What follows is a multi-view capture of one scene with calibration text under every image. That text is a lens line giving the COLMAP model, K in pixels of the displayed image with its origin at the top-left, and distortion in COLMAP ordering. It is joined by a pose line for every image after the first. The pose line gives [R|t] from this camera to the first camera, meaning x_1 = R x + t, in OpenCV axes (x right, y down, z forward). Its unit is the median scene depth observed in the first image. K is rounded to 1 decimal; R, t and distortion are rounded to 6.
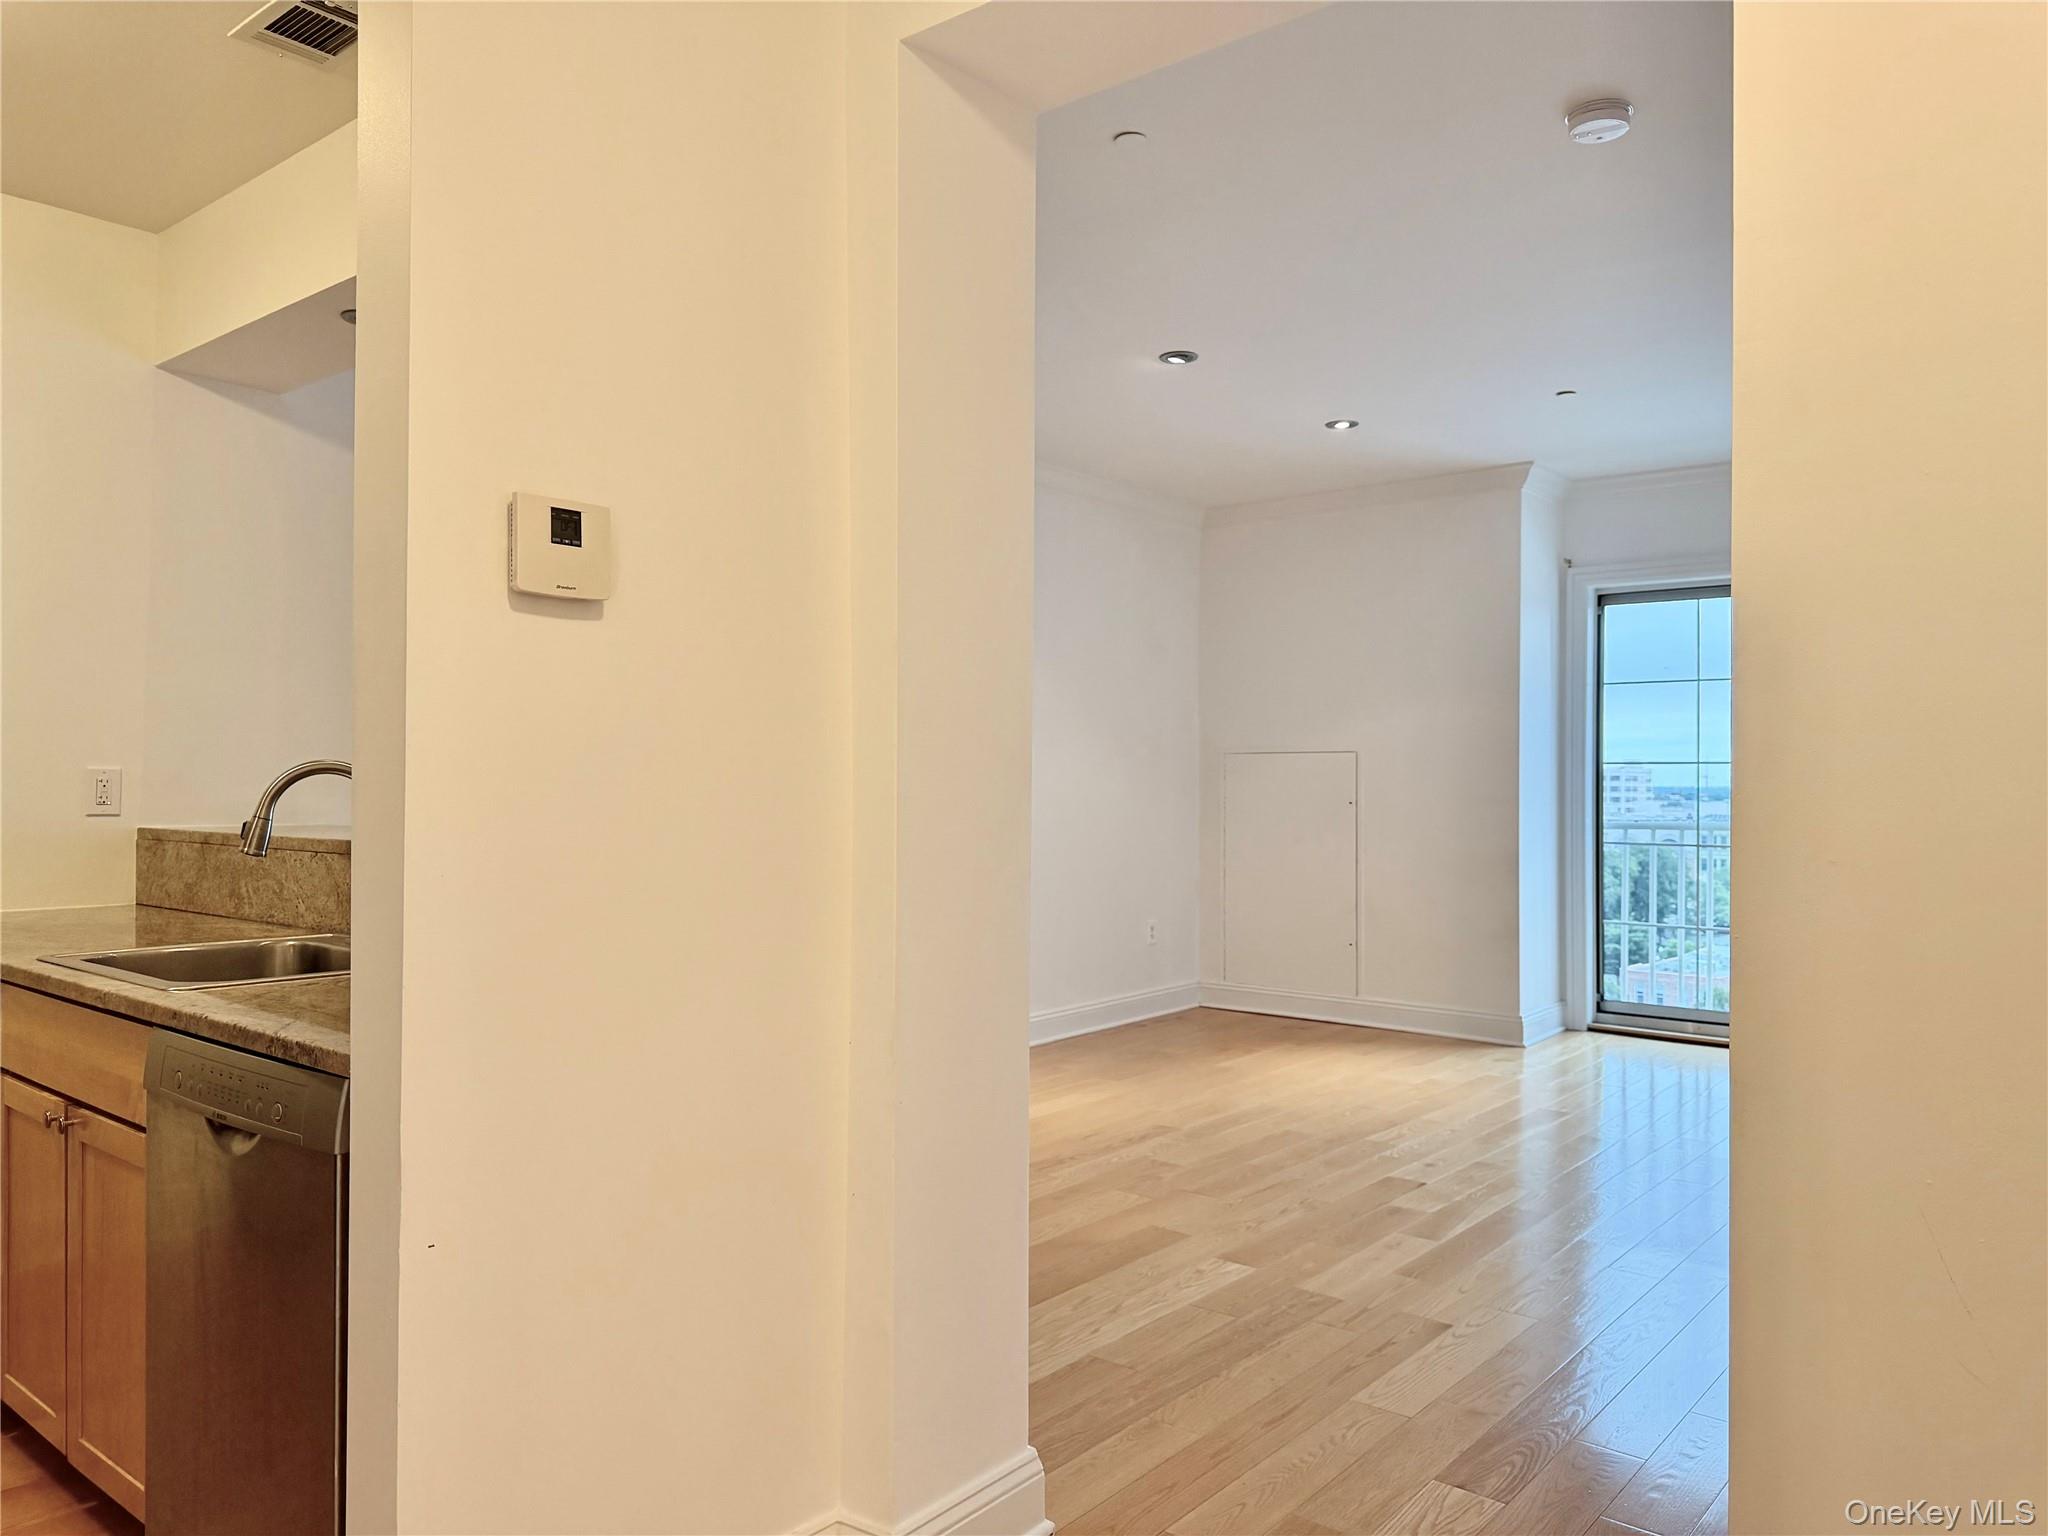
lens RADIAL K [[1454.5, 0, 1027.8], [0, 1454.5, 768.0], [0, 0, 1]] dist [0.000081, -0.020366]
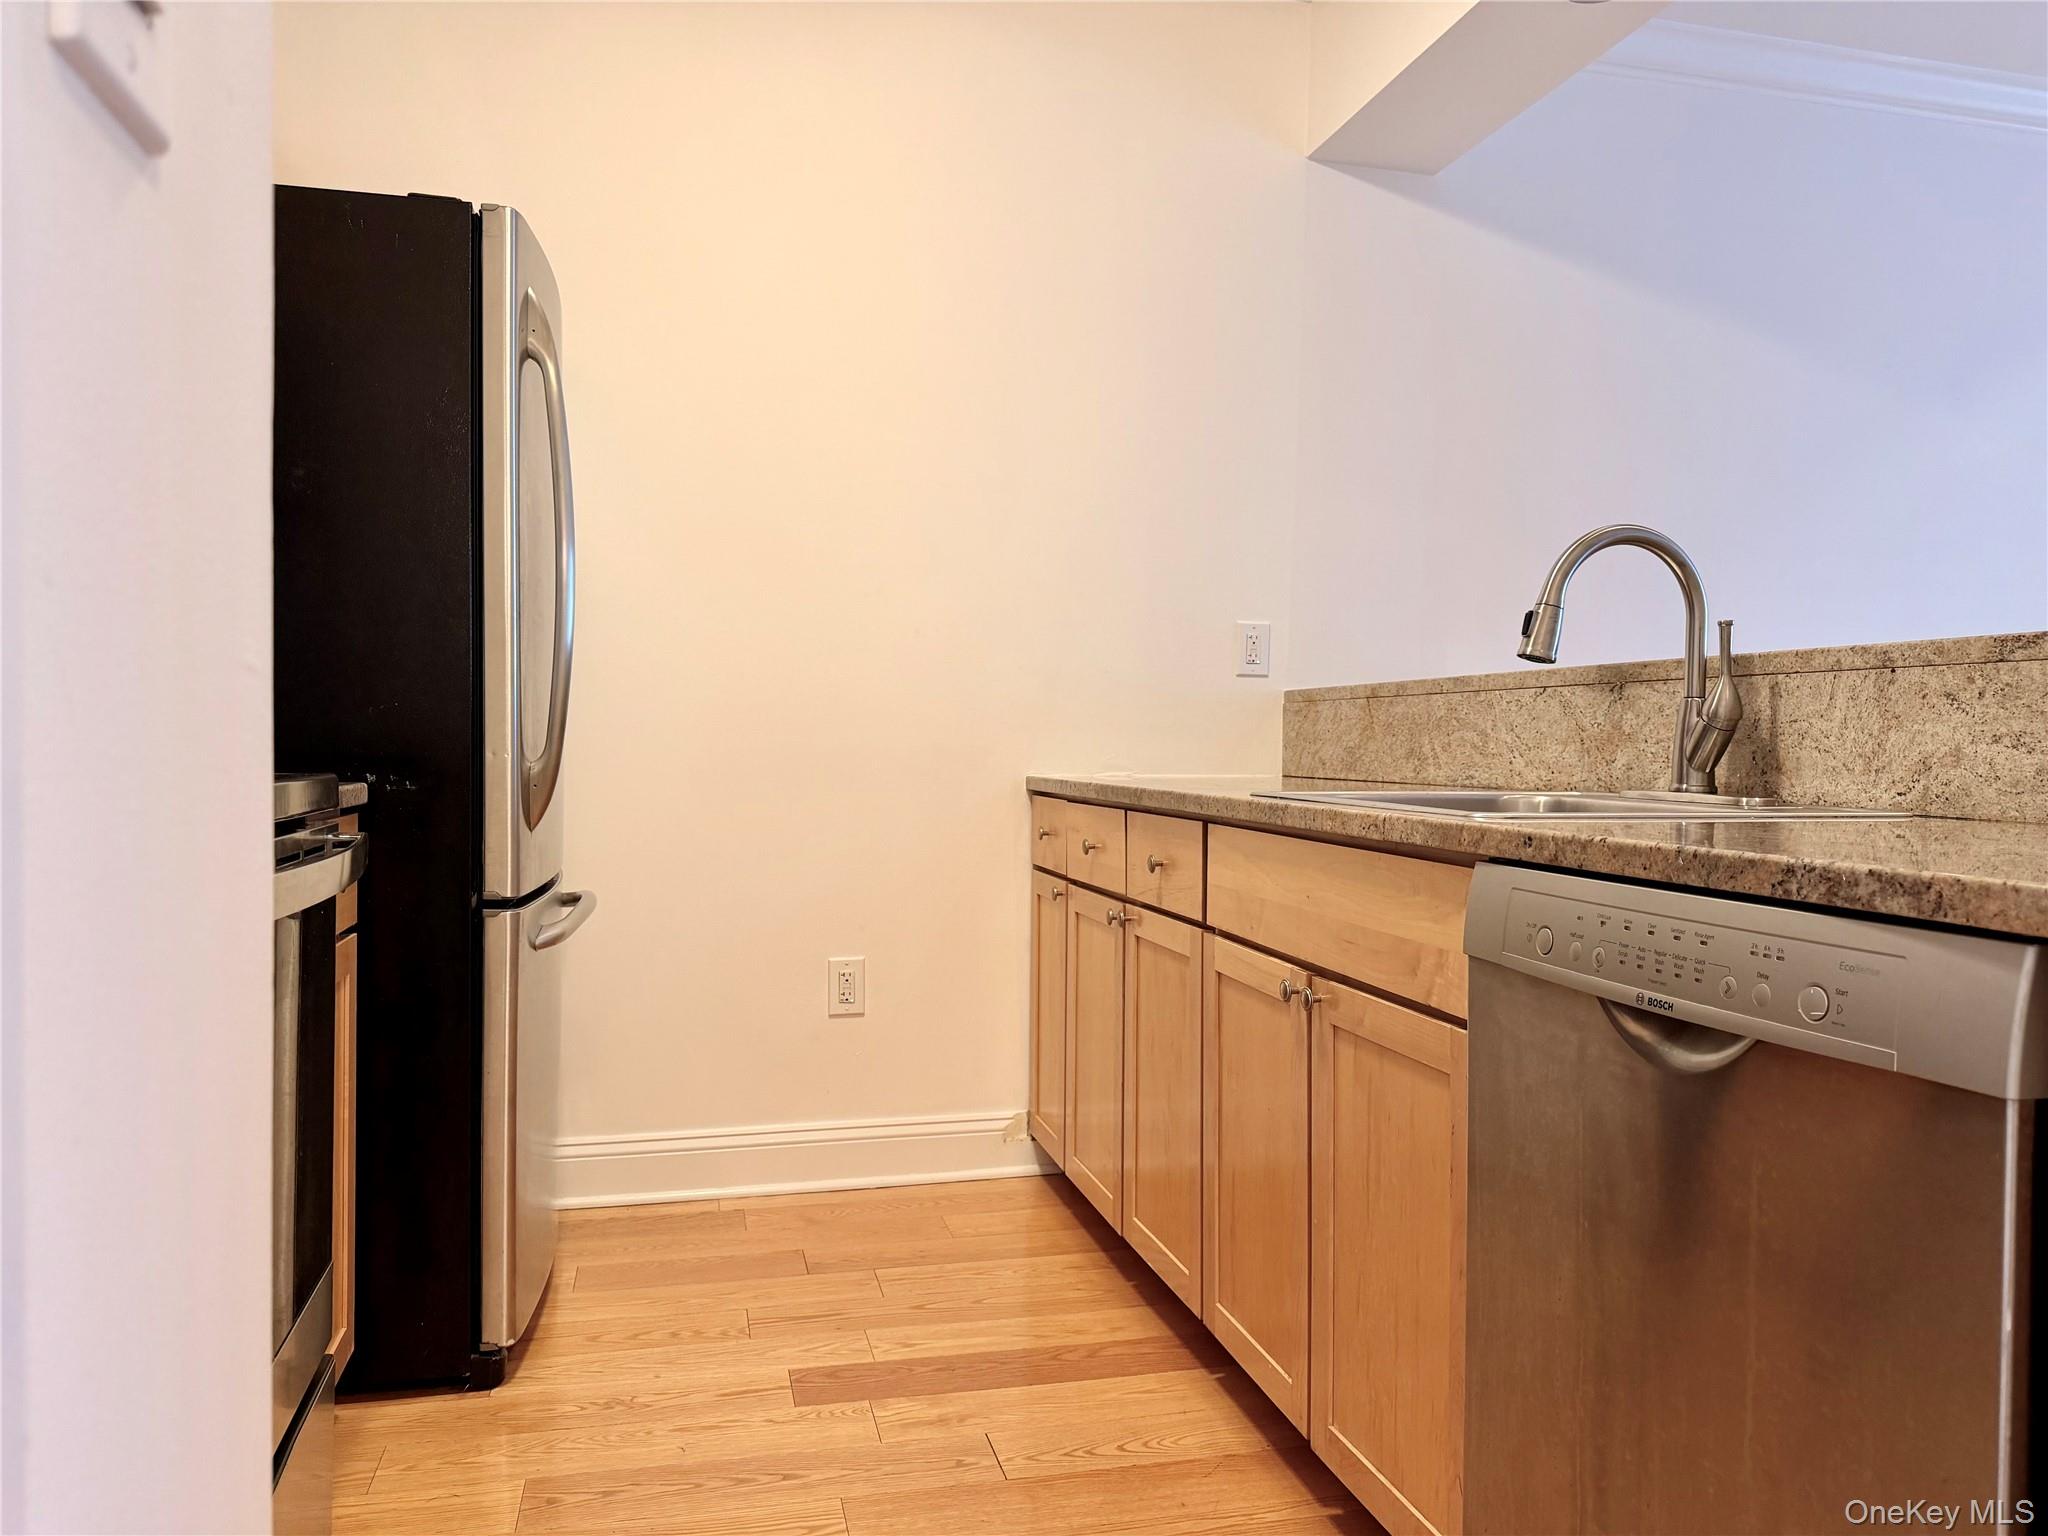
lens RADIAL K [[1454.5, 0, 1023.8], [0, 1454.5, 786.0], [0, 0, 1]] dist [0.000081, -0.020366]
pose [[0.798176, 0.025350, -0.601891, -0.319803], [-0.002131, 0.999227, 0.039258, 0.102185], [0.602421, -0.030052, 0.797613, 0.299893]]
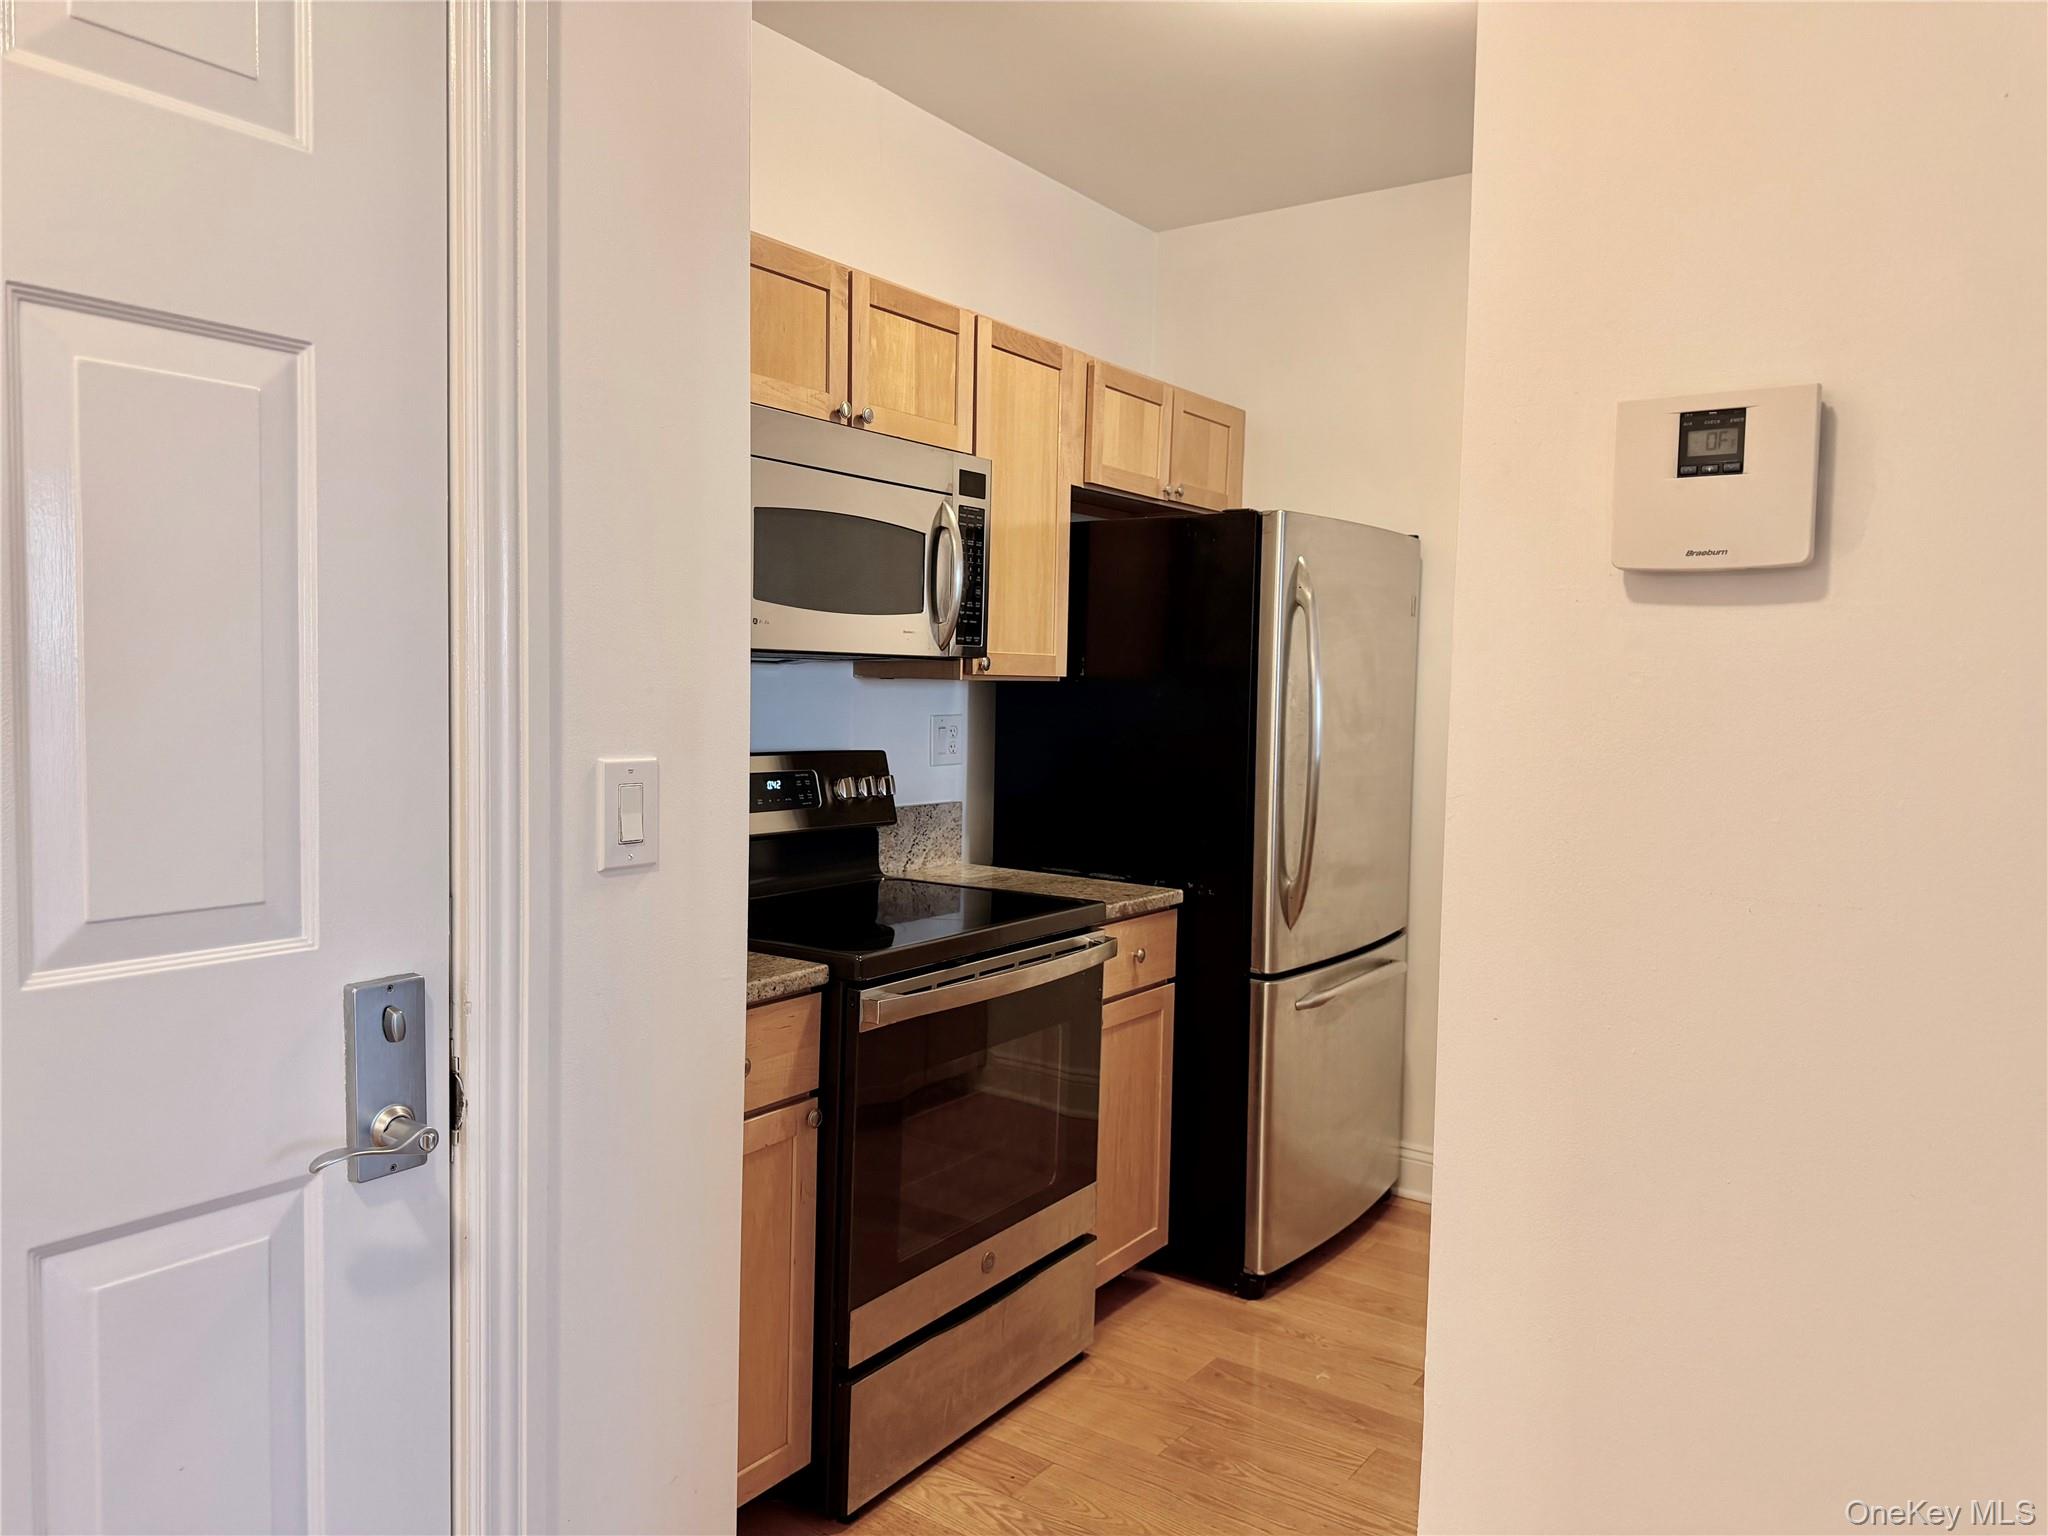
lens RADIAL K [[1454.5, 0, 1025.4], [0, 1454.5, 760.7], [0, 0, 1]] dist [0.000081, -0.020366]
pose [[0.076359, 0.059380, -0.995311, 0.149241], [-0.016322, 0.998166, 0.058298, -0.050719], [0.996947, 0.011794, 0.077188, 0.486011]]
